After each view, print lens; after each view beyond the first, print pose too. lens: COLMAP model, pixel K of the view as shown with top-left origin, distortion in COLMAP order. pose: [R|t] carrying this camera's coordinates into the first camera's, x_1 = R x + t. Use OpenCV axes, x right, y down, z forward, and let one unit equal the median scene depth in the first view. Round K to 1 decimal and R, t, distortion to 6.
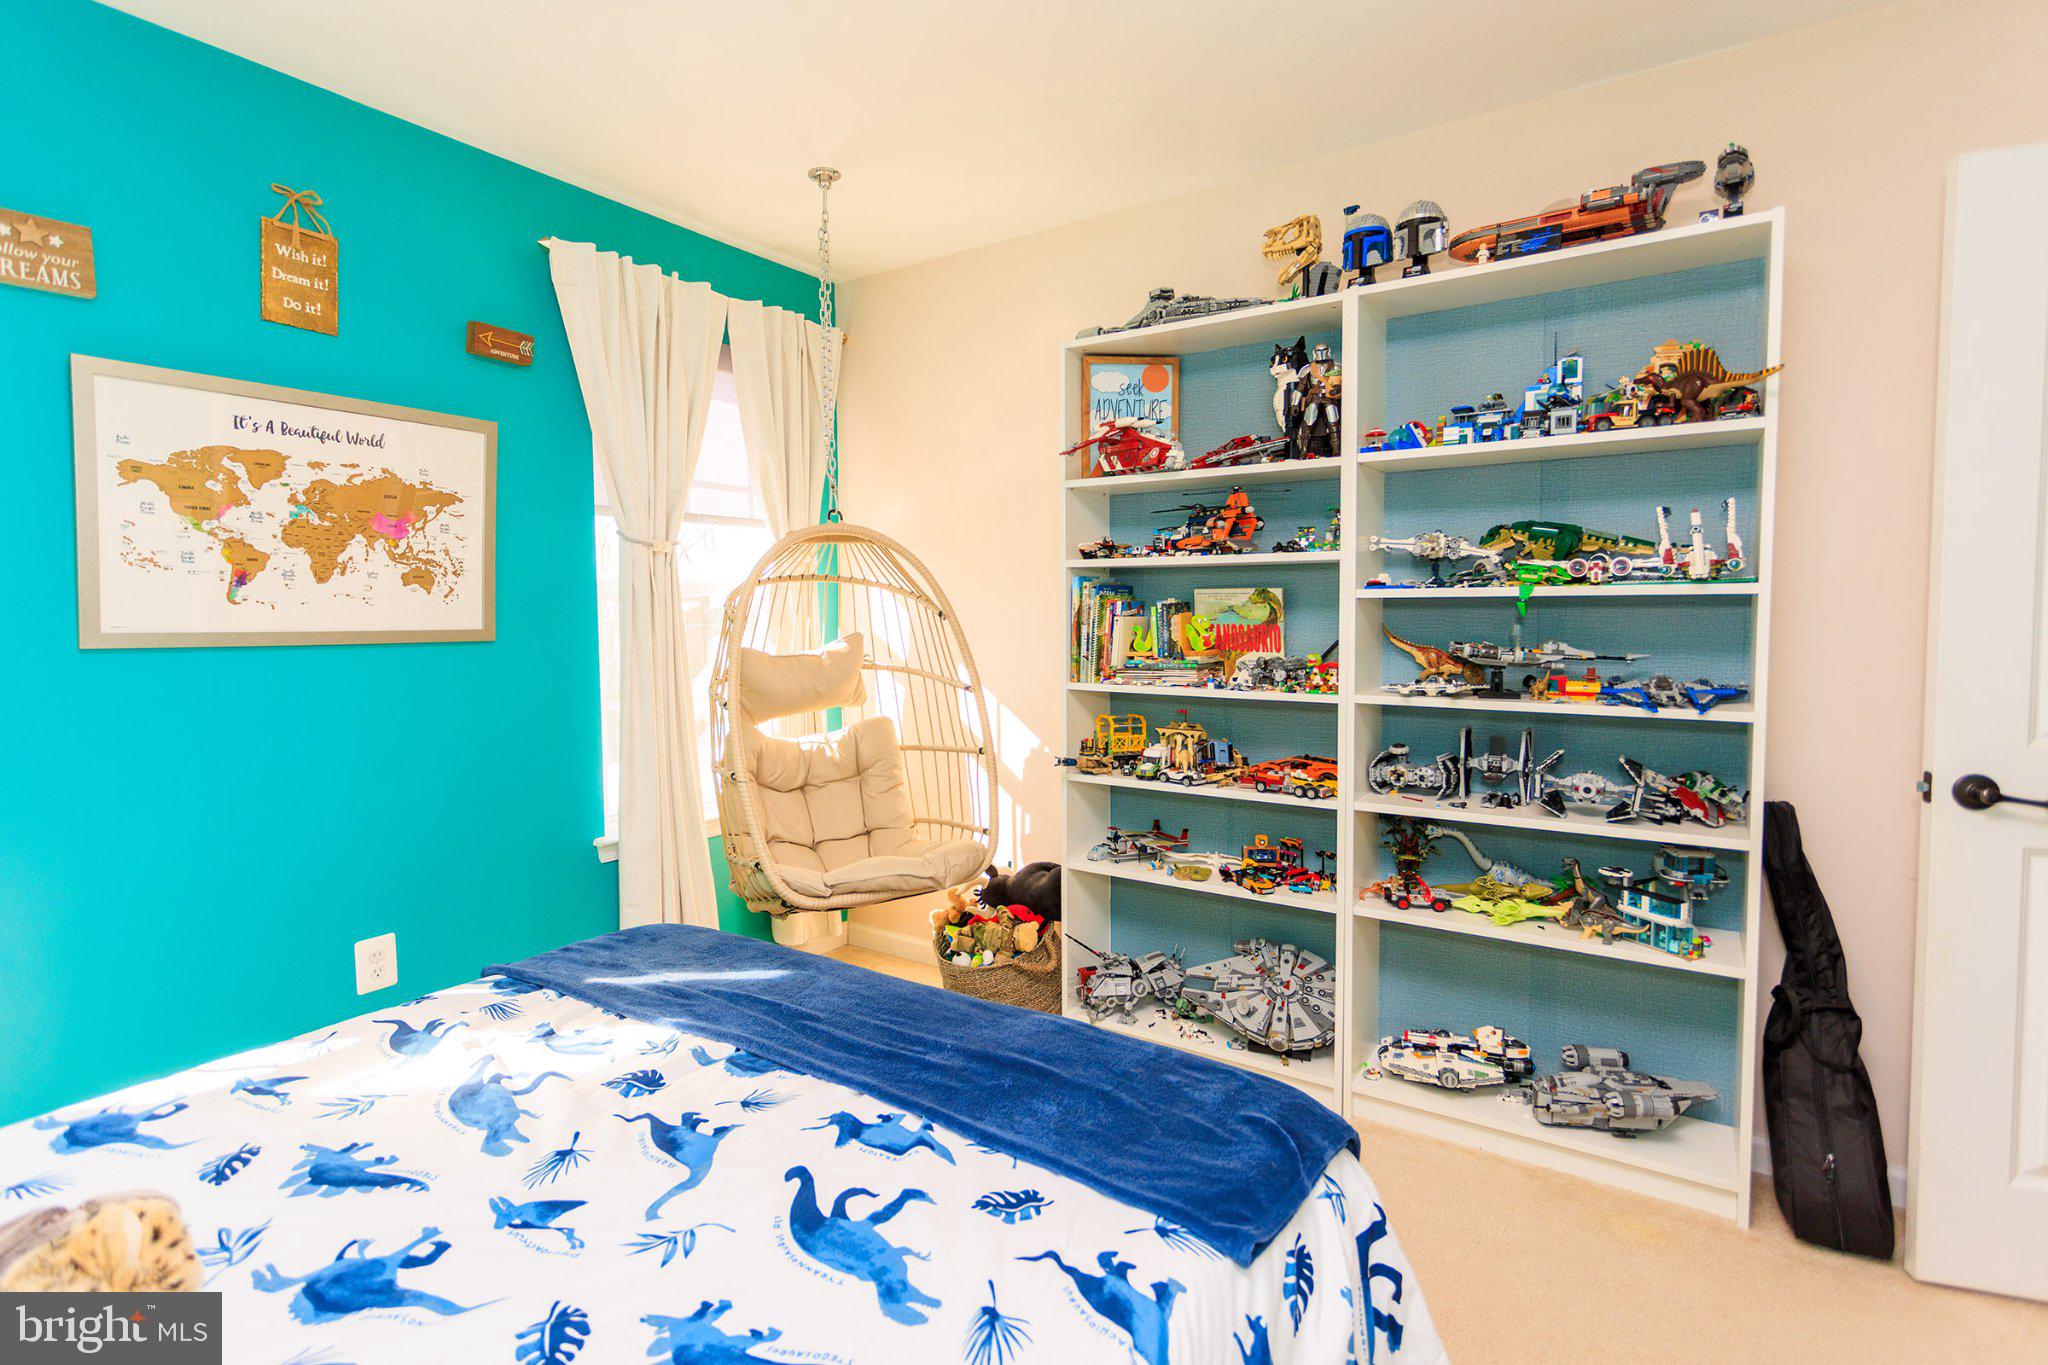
lens RADIAL K [[972.4, 0, 1025.7], [0, 972.4, 661.5], [0, 0, 1]] dist [0.001044, -0.000048]
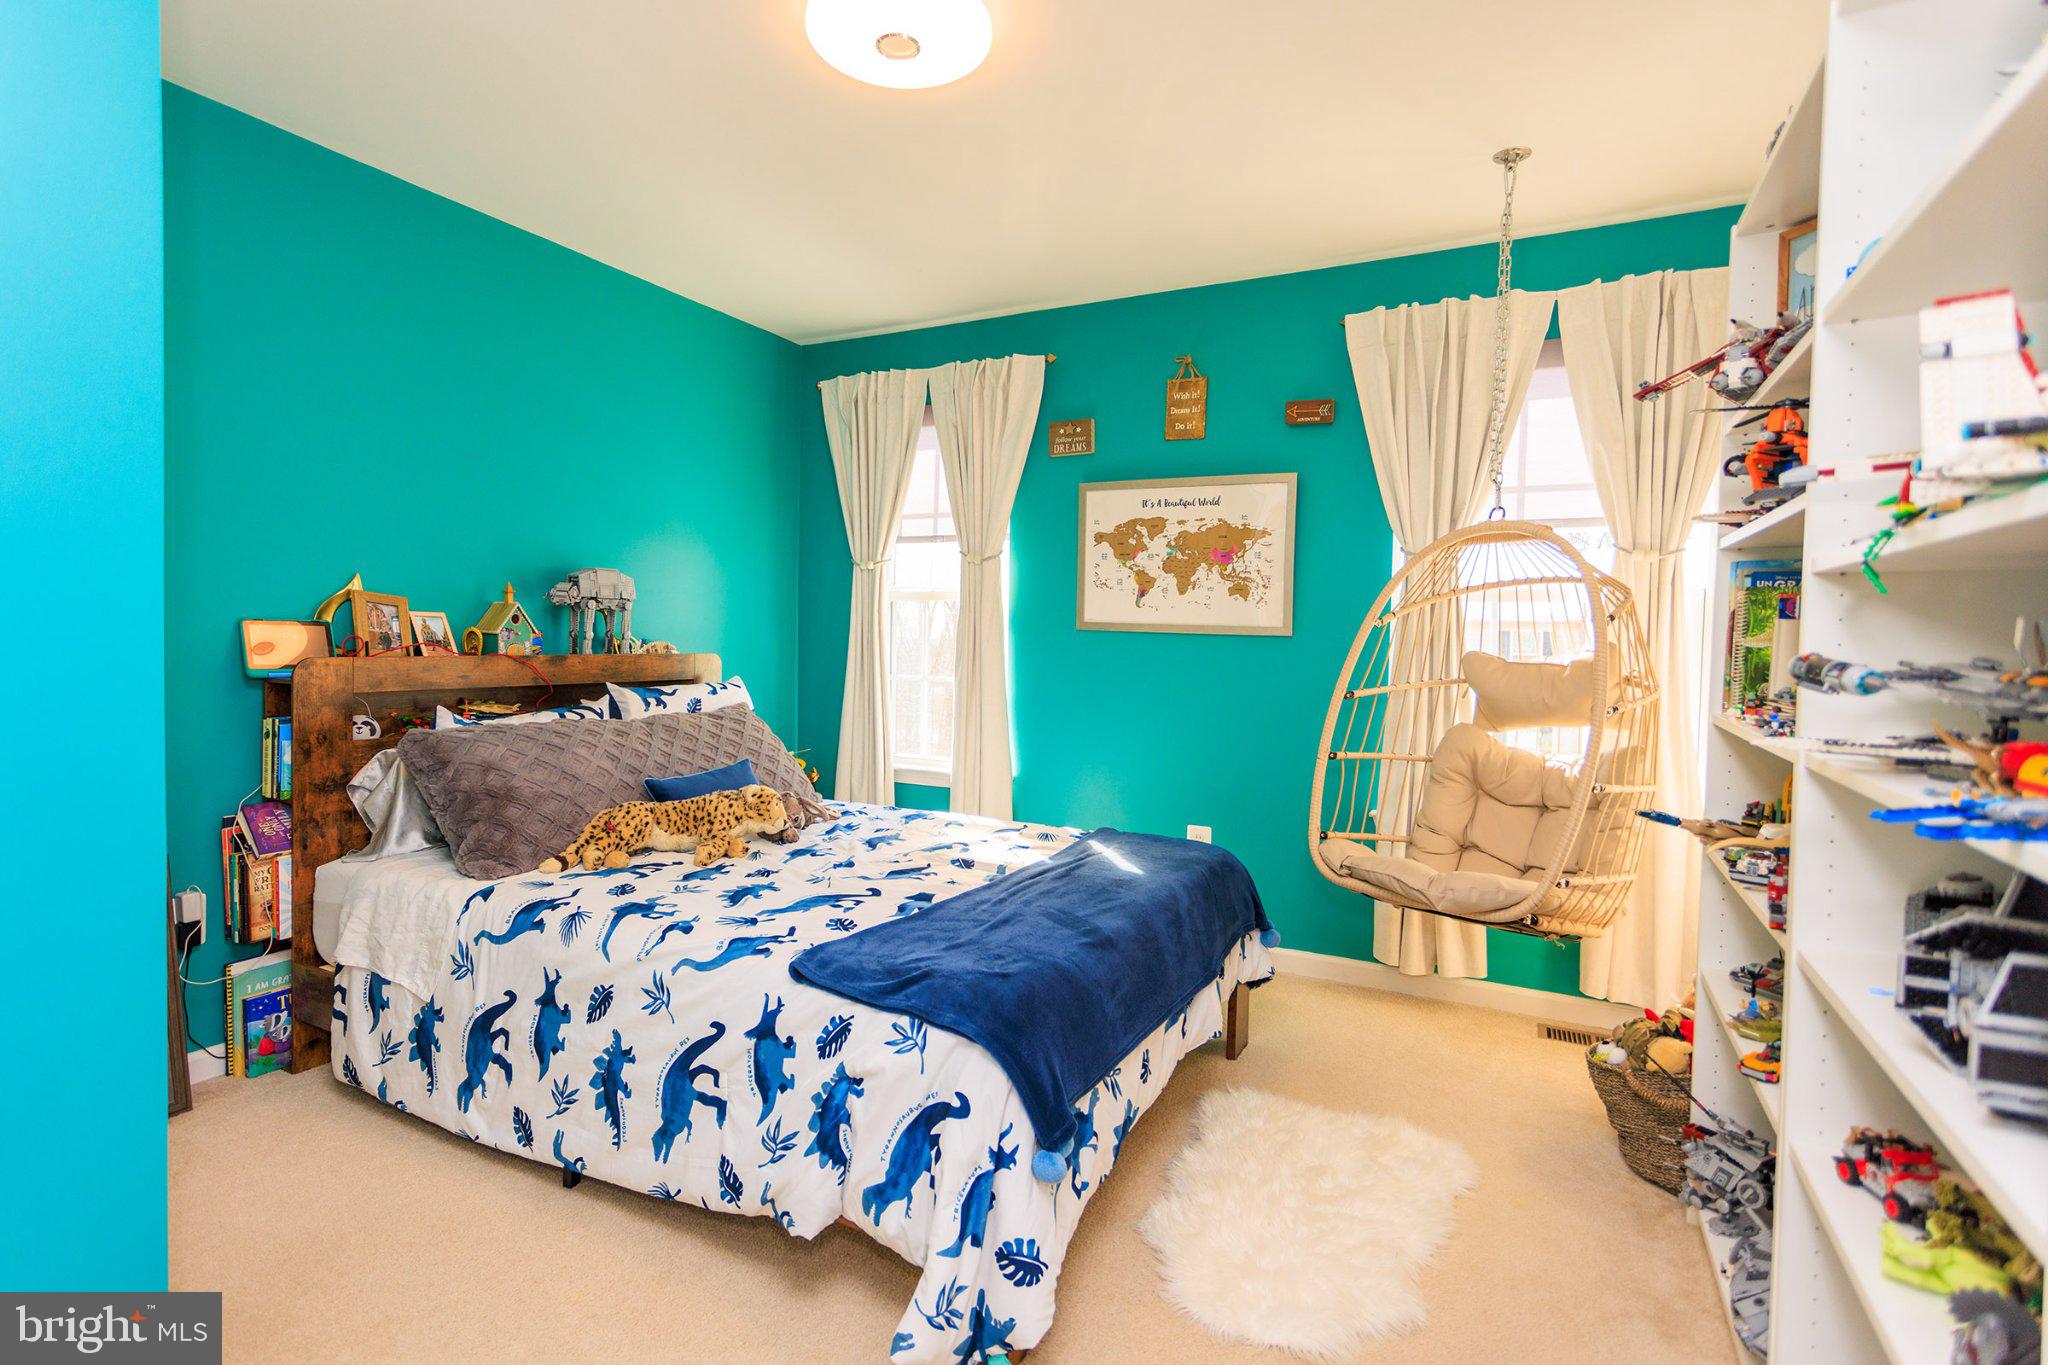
lens RADIAL K [[995.4, 0, 1022.3], [0, 995.4, 679.0], [0, 0, 1]] dist [-0.001111, -0.000064]
pose [[0.113910, 0.046683, -0.992394, 0.888232], [-0.077536, 0.996266, 0.037966, 0.016750], [0.990461, 0.072622, 0.117104, 0.548949]]
